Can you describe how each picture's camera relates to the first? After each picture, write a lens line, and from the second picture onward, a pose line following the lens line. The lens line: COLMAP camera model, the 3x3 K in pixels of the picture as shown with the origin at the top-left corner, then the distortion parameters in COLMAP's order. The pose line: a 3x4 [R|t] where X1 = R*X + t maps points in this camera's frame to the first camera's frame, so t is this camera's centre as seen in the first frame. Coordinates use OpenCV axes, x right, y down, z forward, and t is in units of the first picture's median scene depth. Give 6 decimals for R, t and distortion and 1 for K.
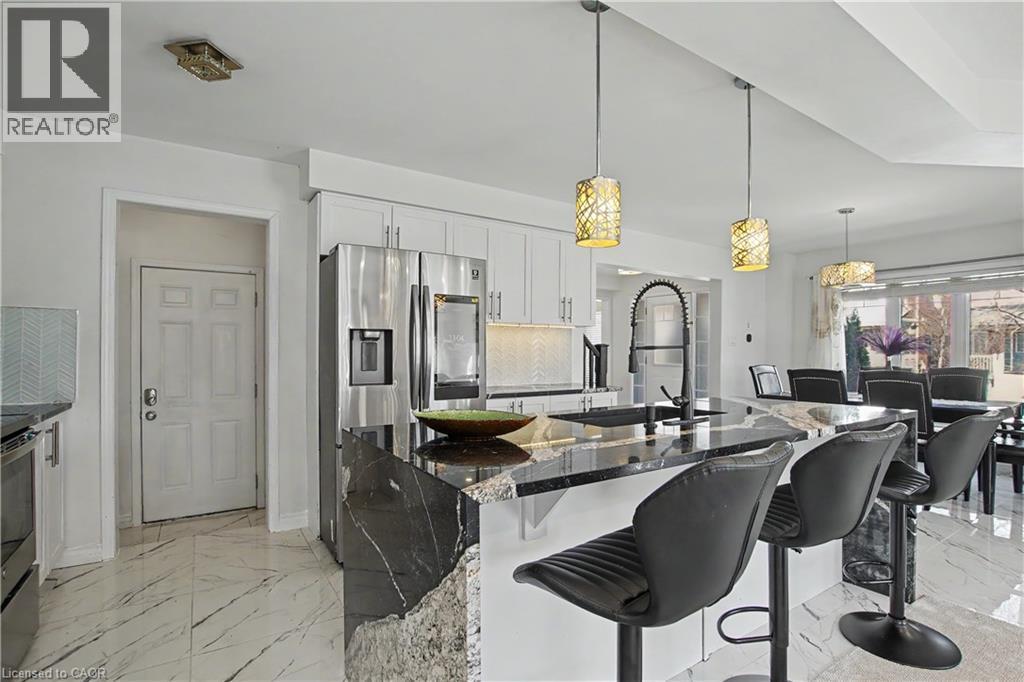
lens RADIAL K [[499.9, 0, 518.8], [0, 499.9, 347.4], [0, 0, 1]] dist [-0.003294, -0.000472]
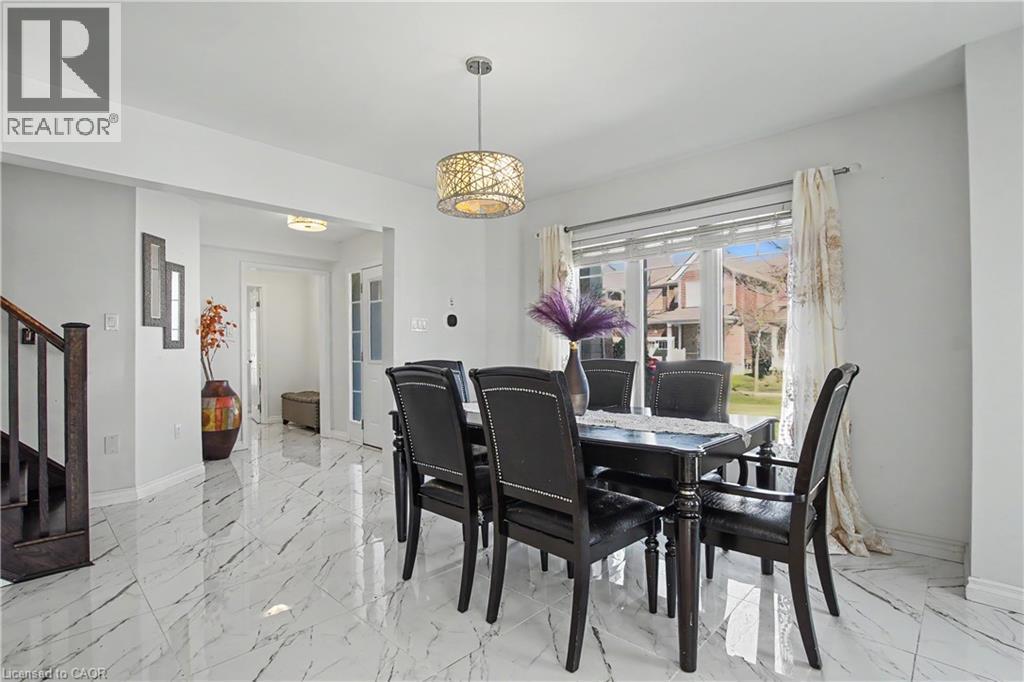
lens RADIAL K [[479.3, 0, 514.3], [0, 479.3, 347.3], [0, 0, 1]] dist [-0.006038, -0.000706]
pose [[0.979984, -0.005786, 0.198993, 0.594075], [0.006085, 0.999981, -0.000894, 0.025752], [-0.198984, 0.002087, 0.980001, 0.501960]]
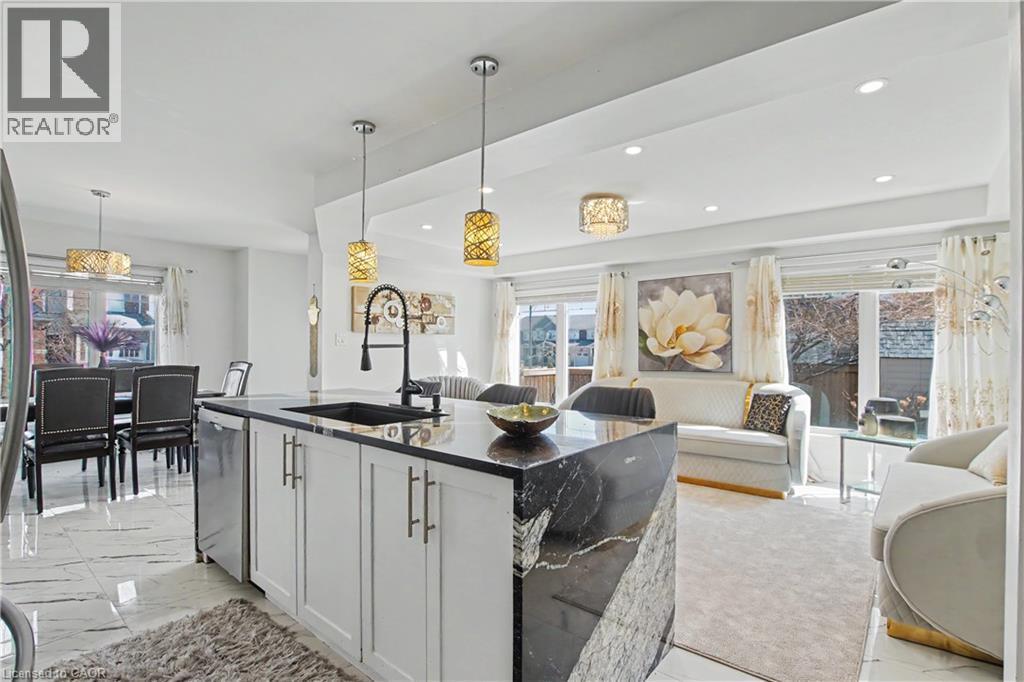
lens RADIAL K [[499.9, 0, 521.0], [0, 499.9, 346.3], [0, 0, 1]] dist [-0.003294, -0.000472]
pose [[-0.250635, 0.003216, 0.968076, -0.421315], [-0.014539, 0.999869, -0.007086, 0.001711], [-0.967972, -0.015851, -0.250556, 0.478868]]
